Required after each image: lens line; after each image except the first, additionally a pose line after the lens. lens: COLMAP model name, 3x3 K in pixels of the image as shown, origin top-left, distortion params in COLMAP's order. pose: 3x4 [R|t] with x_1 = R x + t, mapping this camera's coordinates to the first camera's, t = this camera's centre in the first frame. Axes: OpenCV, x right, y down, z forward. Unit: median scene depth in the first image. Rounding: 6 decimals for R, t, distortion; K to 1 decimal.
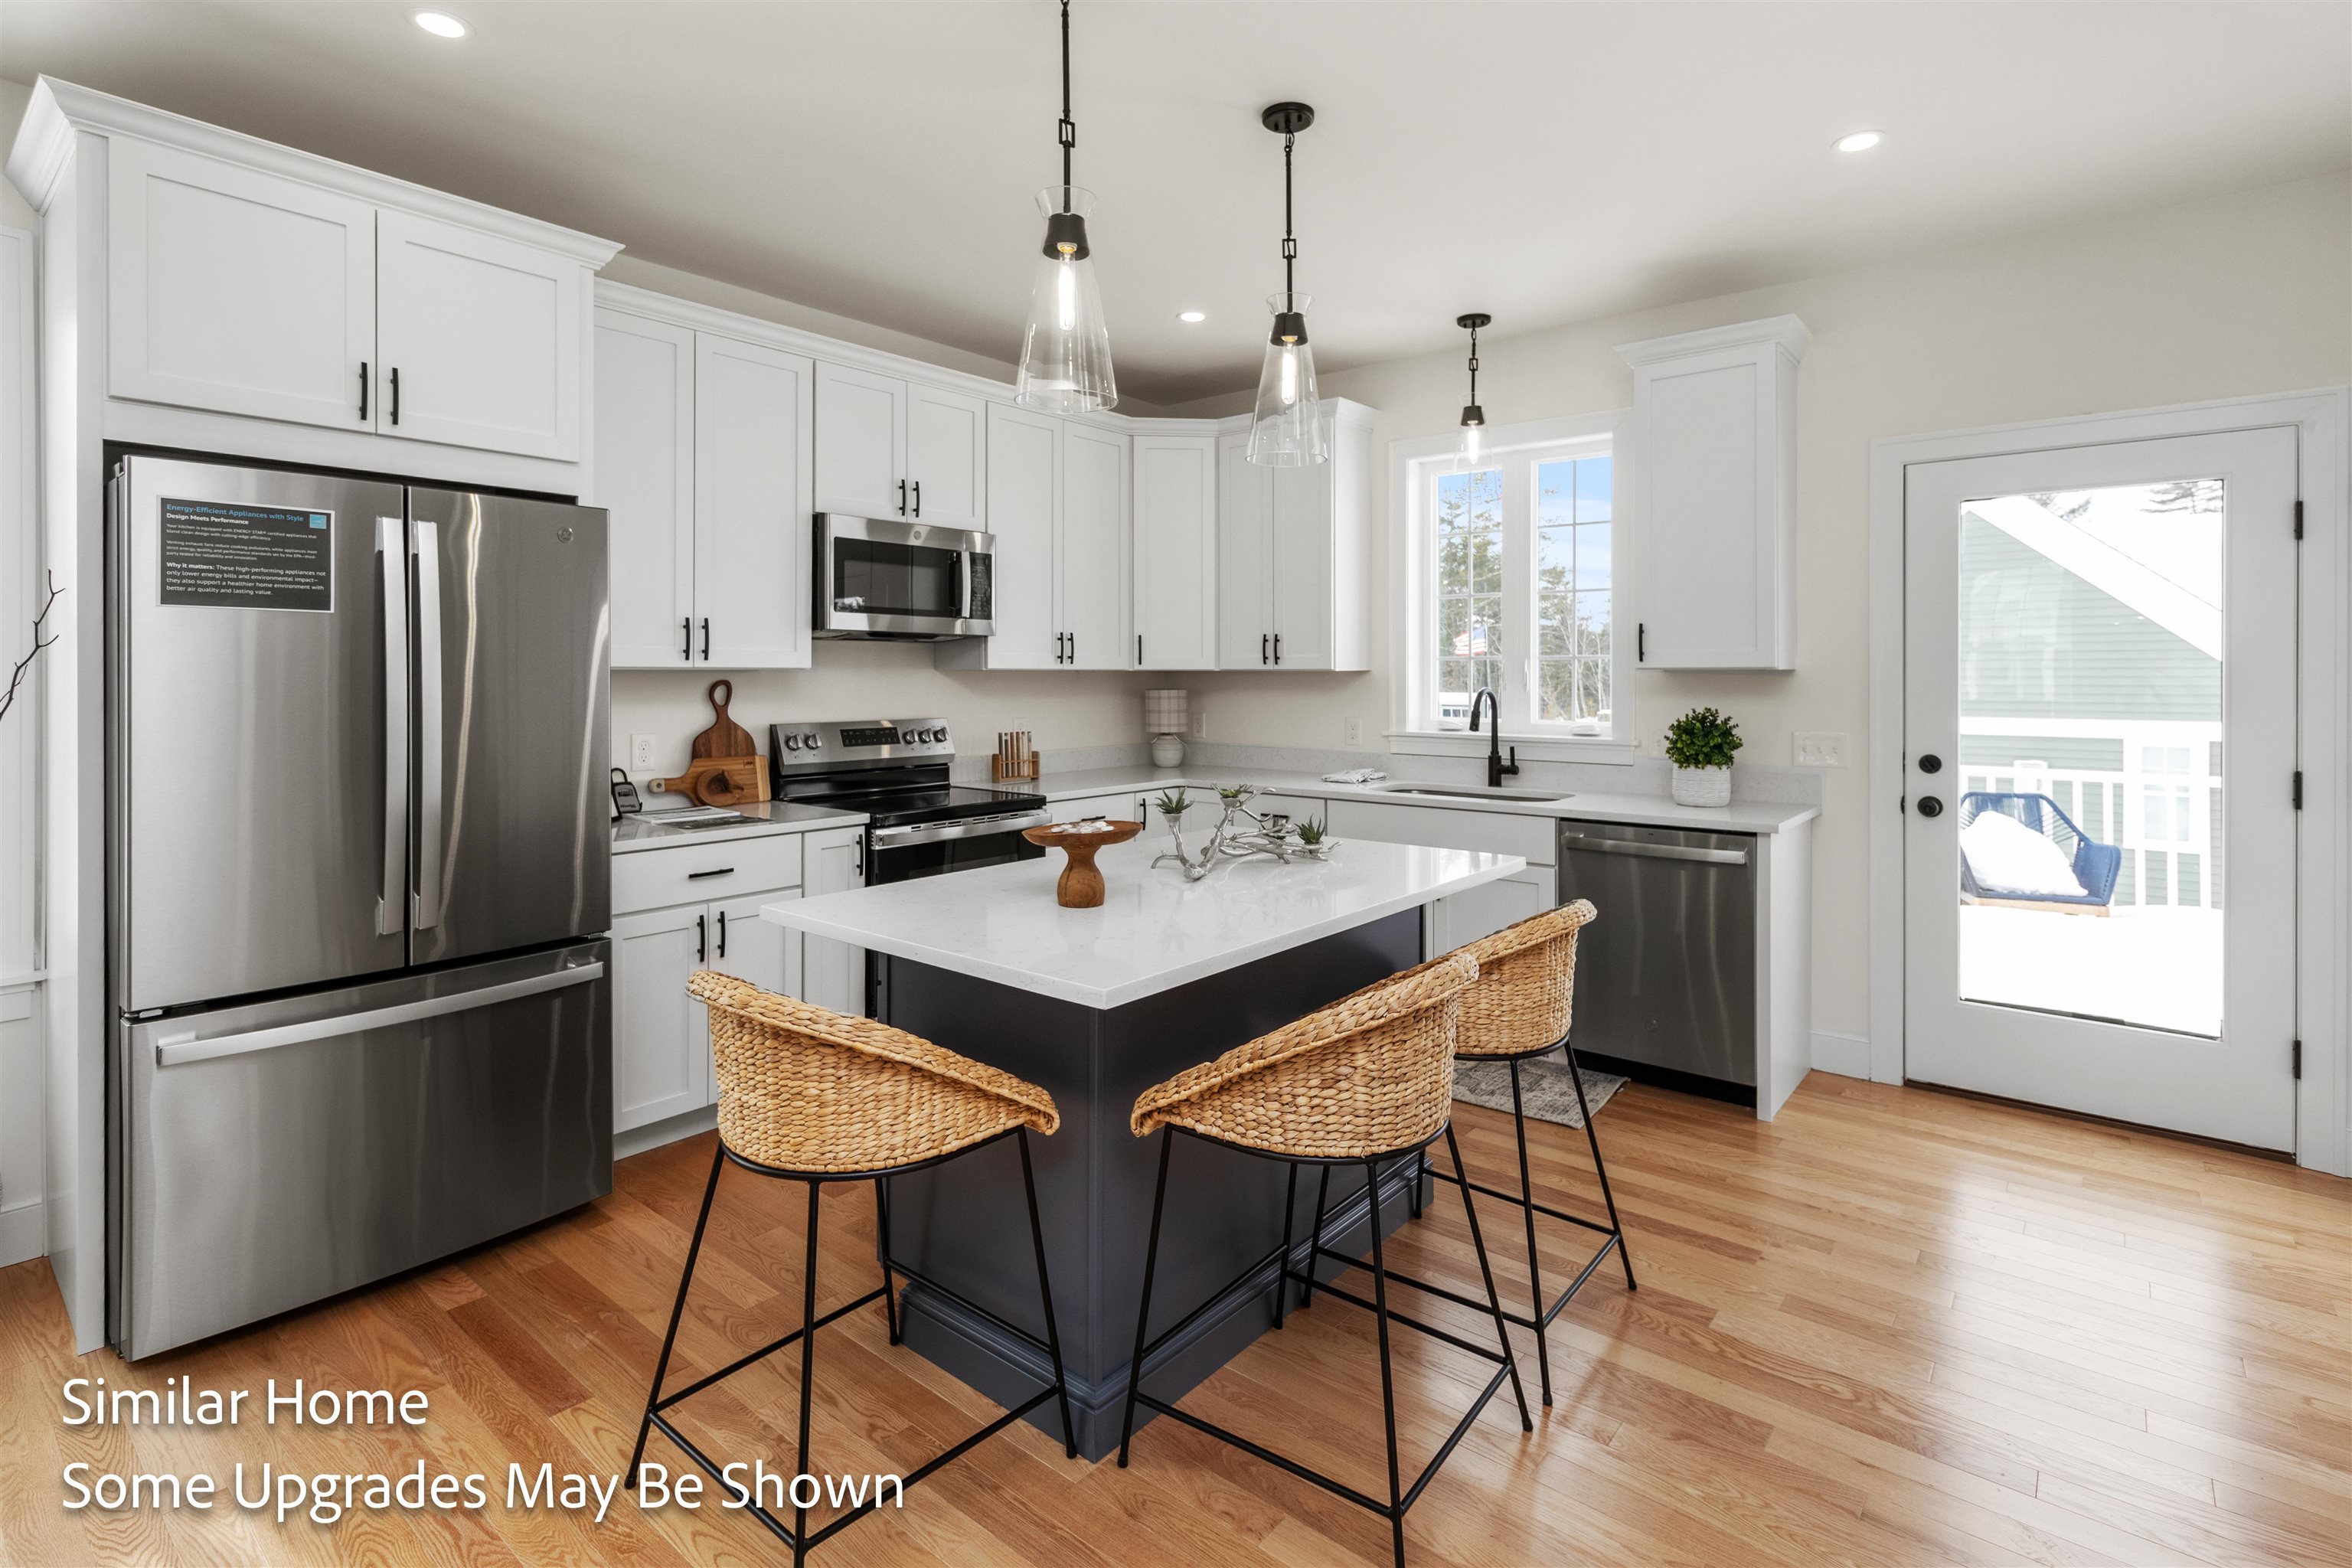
lens RADIAL K [[1123.8, 0, 1171.0], [0, 1123.8, 676.6], [0, 0, 1]] dist [-0.000188, 0.001964]
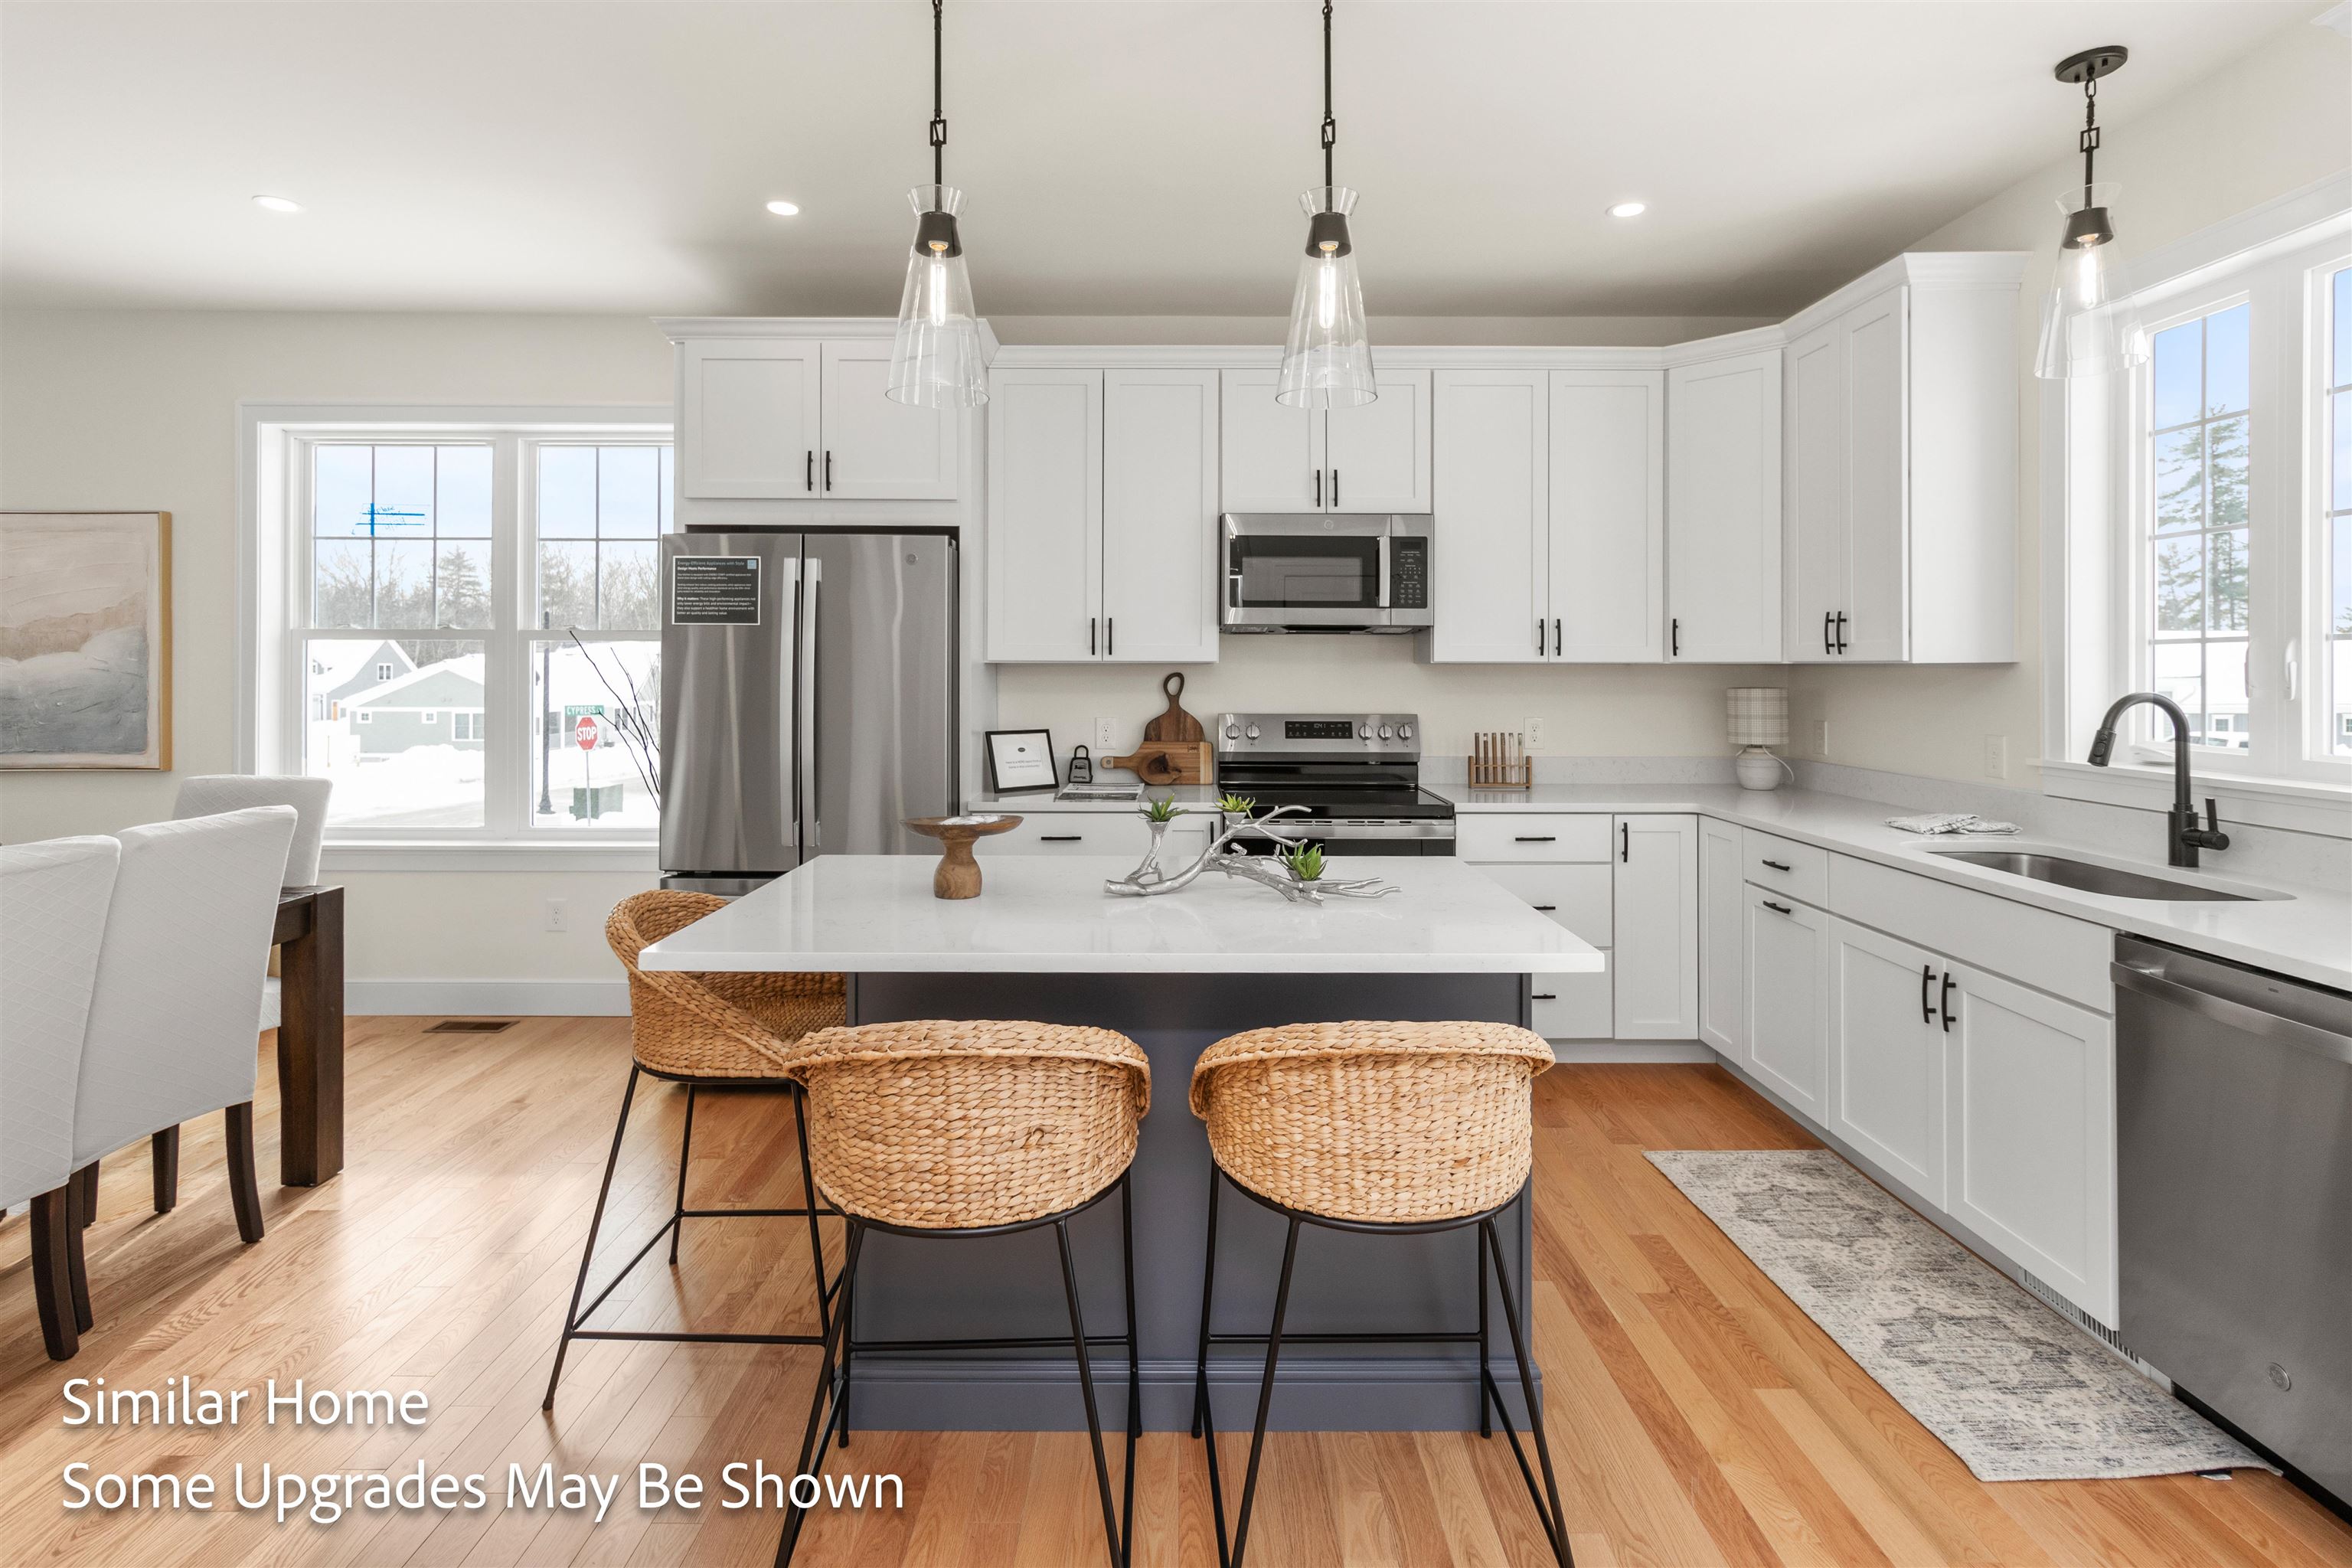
lens RADIAL K [[1123.8, 0, 1178.7], [0, 1123.8, 665.3], [0, 0, 1]] dist [-0.000188, 0.001964]
pose [[0.641922, -0.001441, -0.766769, 0.462312], [-0.003465, 0.999983, -0.004780, 0.001386], [0.766762, 0.005726, 0.641906, 0.288952]]
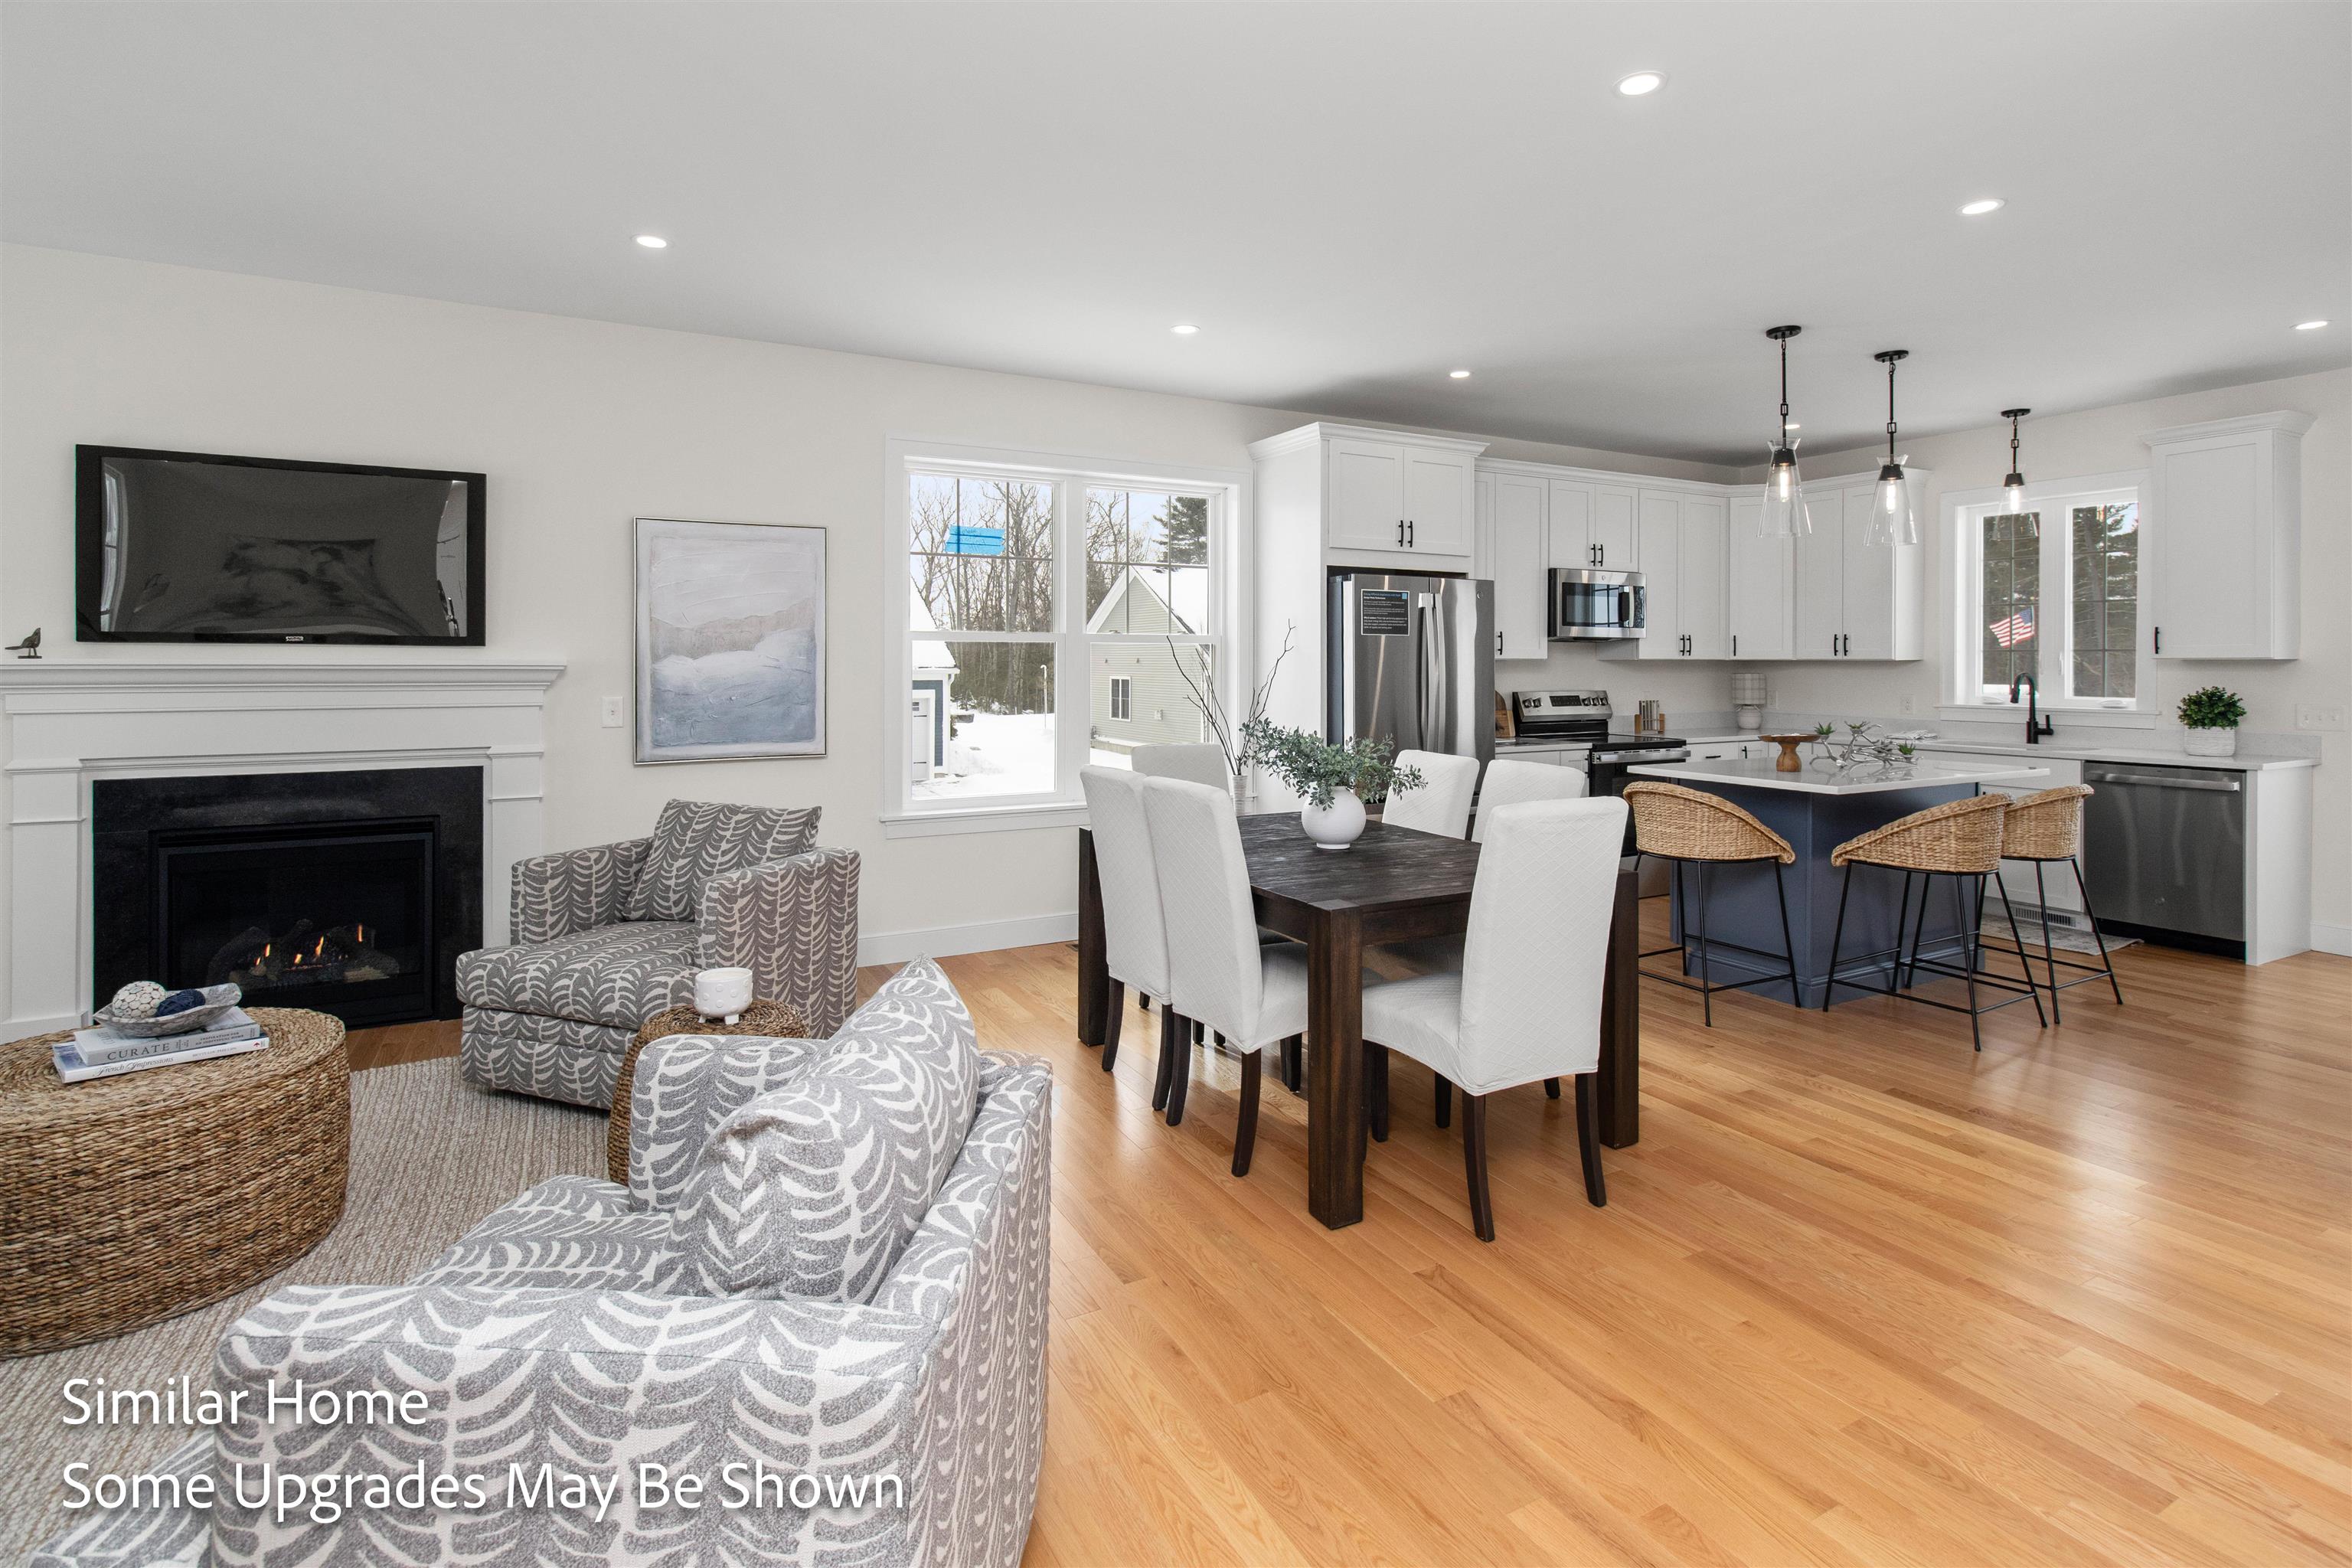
lens RADIAL K [[1123.8, 0, 1168.0], [0, 1123.8, 668.9], [0, 0, 1]] dist [-0.000188, 0.001964]
pose [[0.927672, 0.001760, -0.373391, -0.213375], [-0.000504, 0.999994, 0.003463, 0.001918], [0.373395, -0.003024, 0.927668, -0.797385]]
